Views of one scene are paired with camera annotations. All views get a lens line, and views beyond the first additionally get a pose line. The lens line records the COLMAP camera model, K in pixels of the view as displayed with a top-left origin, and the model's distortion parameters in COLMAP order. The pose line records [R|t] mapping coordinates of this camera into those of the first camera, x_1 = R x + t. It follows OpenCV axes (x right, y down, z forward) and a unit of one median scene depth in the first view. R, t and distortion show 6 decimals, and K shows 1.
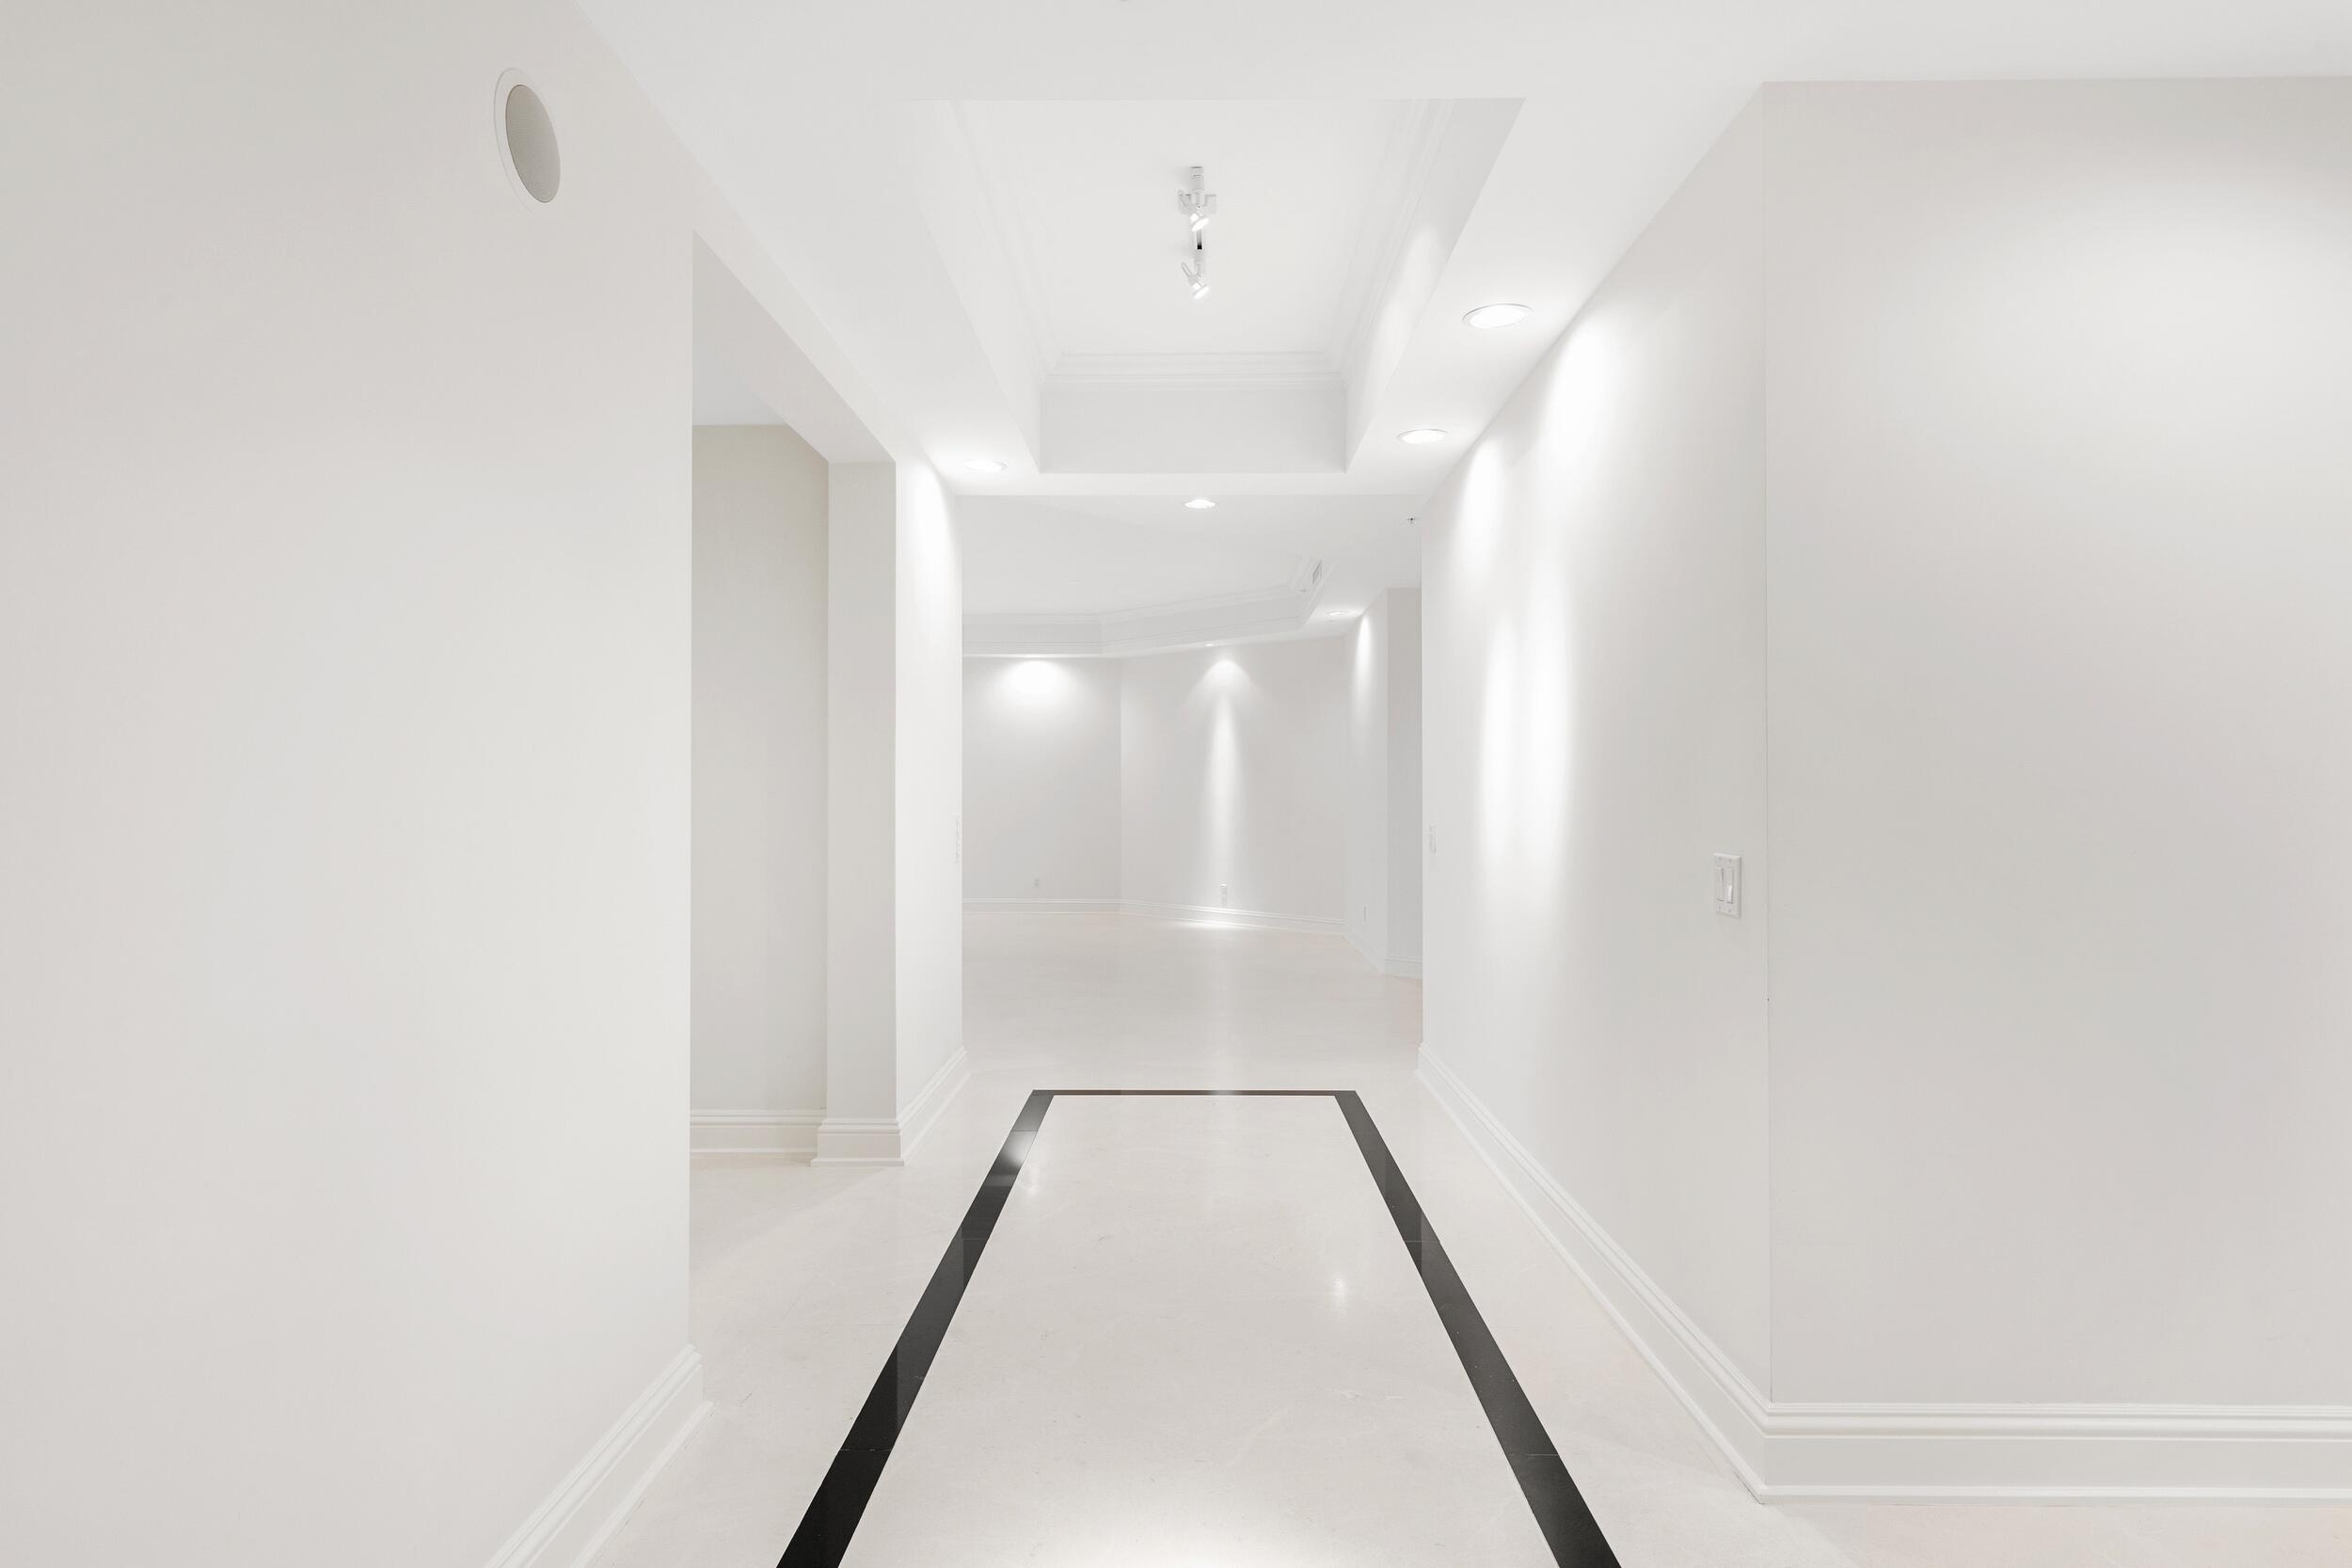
lens RADIAL K [[1336.6, 0, 1176.0], [0, 1336.6, 784.0], [0, 0, 1]] dist [0.000799, 0.000316]
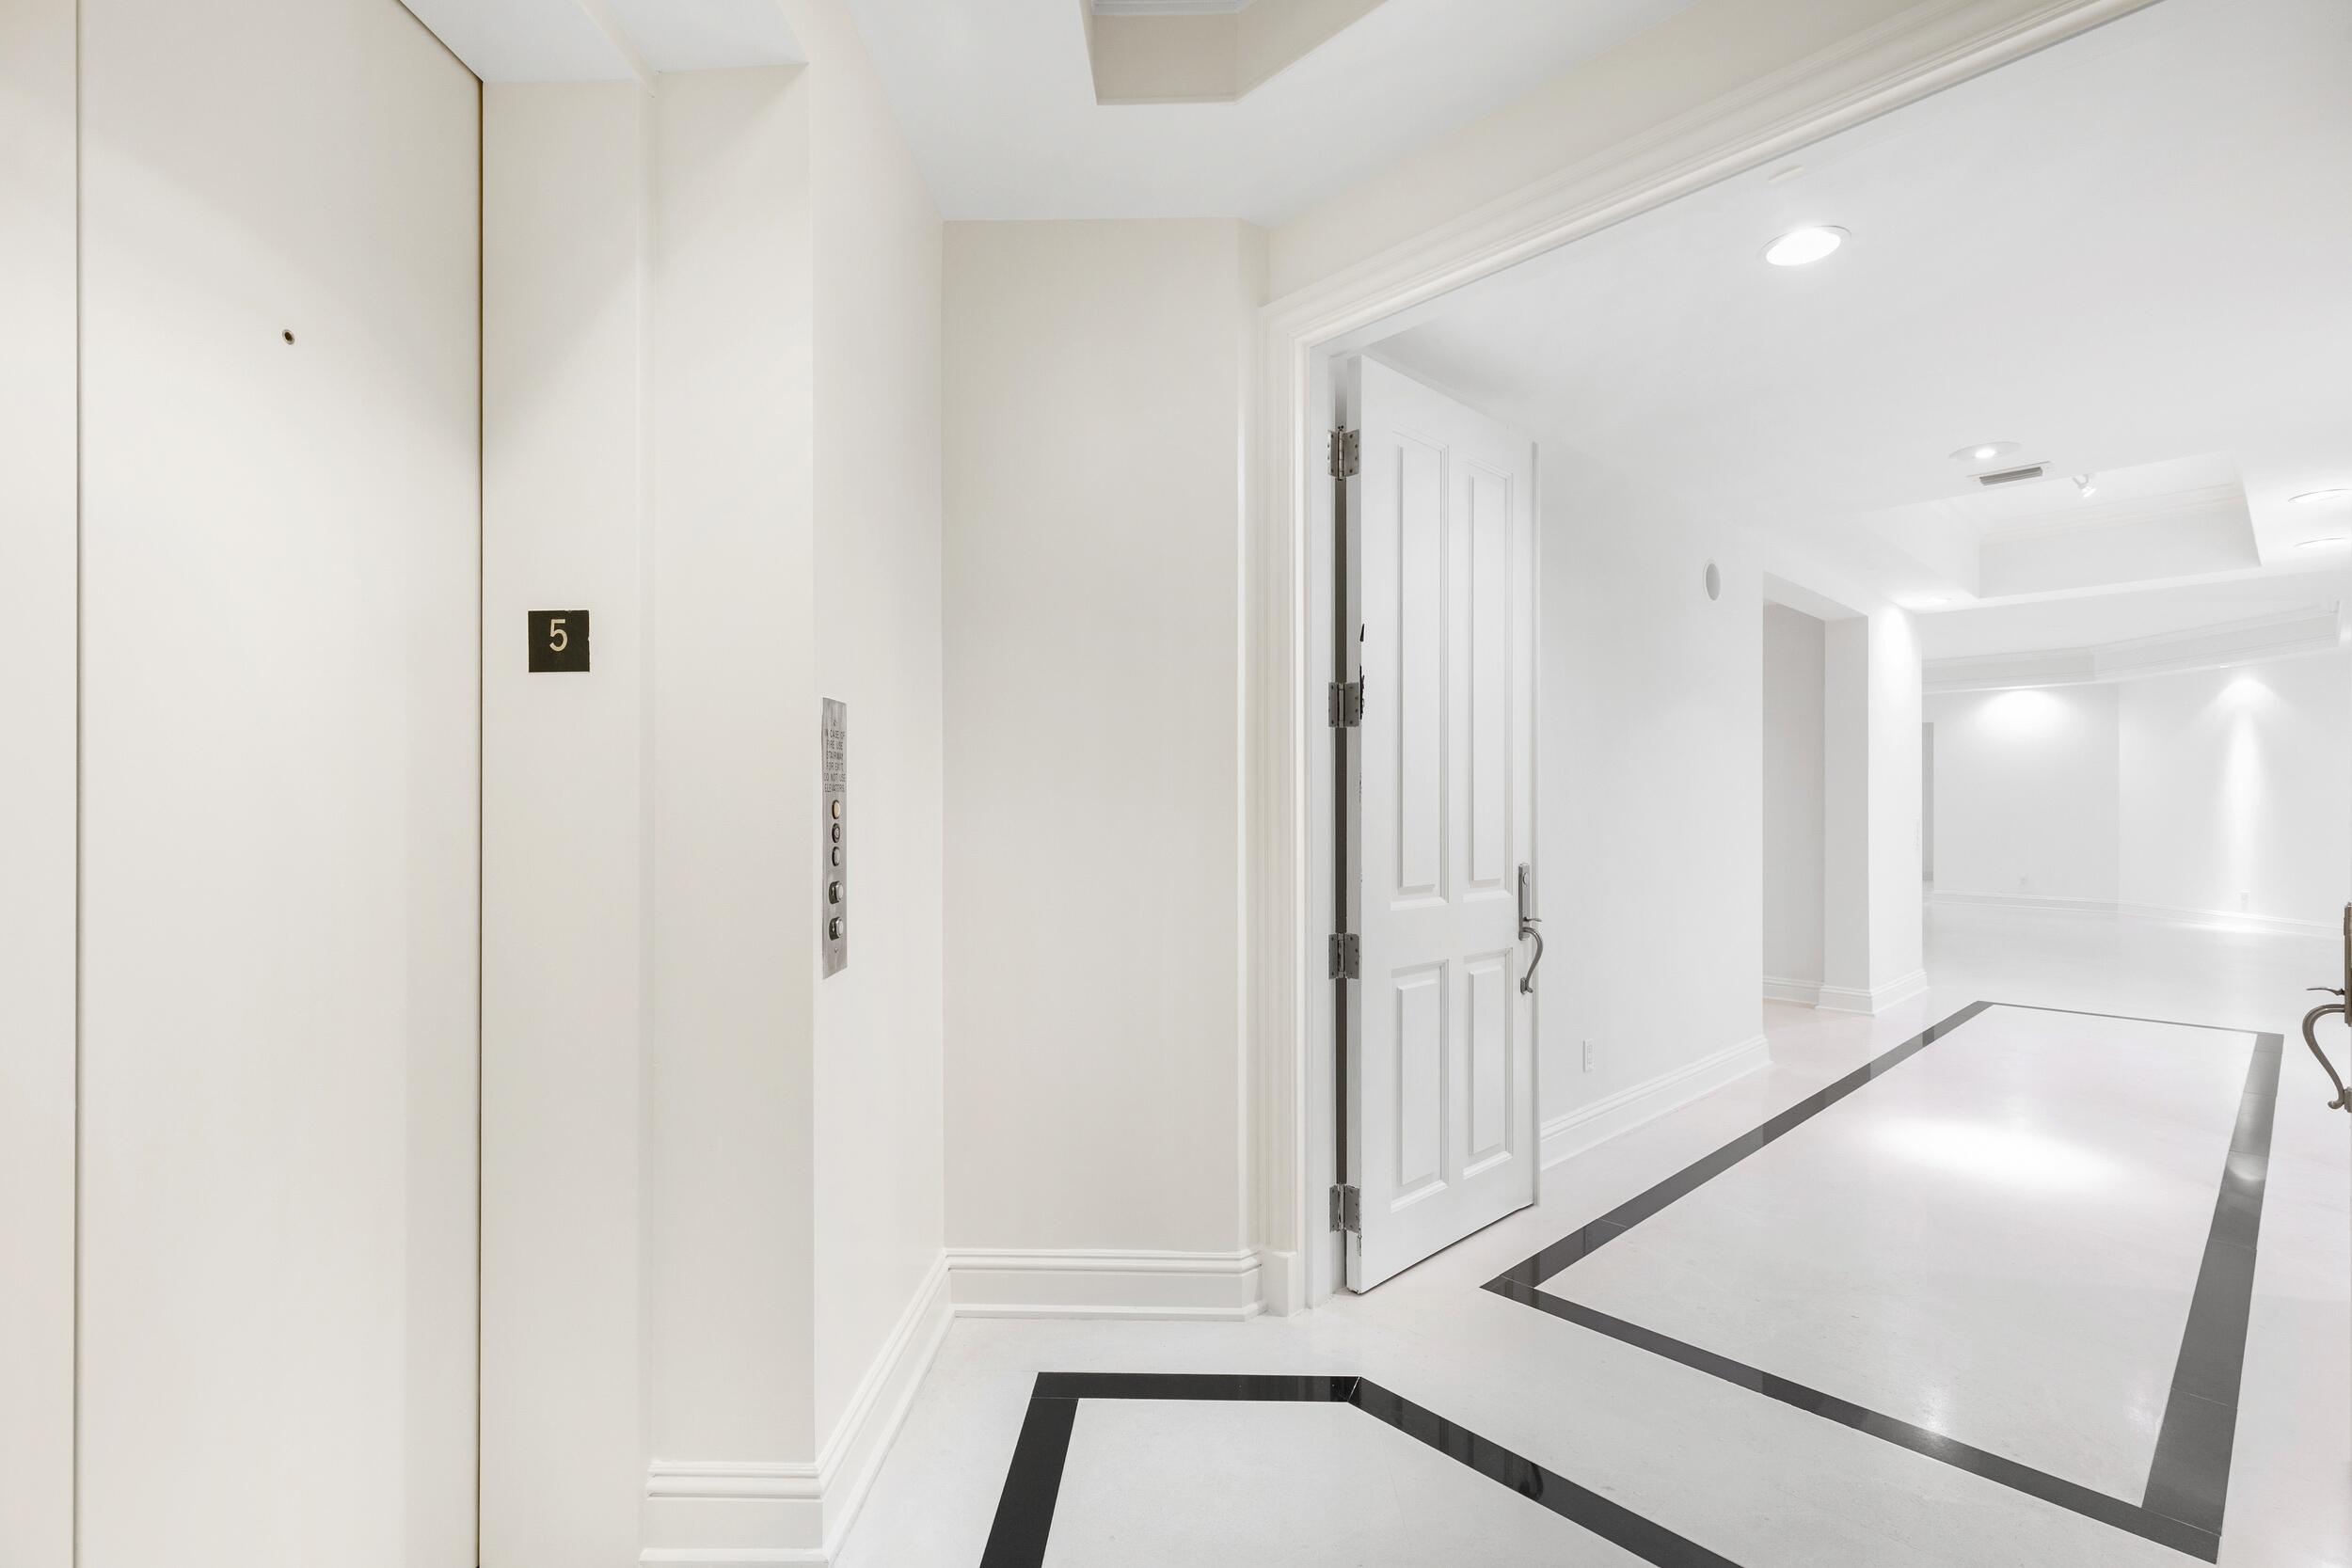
lens RADIAL K [[1053.6, 0, 1176.0], [0, 1053.6, 784.0], [0, 0, 1]] dist [0.001625, 0.000172]
pose [[0.695951, -0.003481, -0.718081, 0.130439], [-0.002120, 0.999974, -0.006902, -0.006206], [0.718087, 0.006326, 0.695925, -0.529213]]
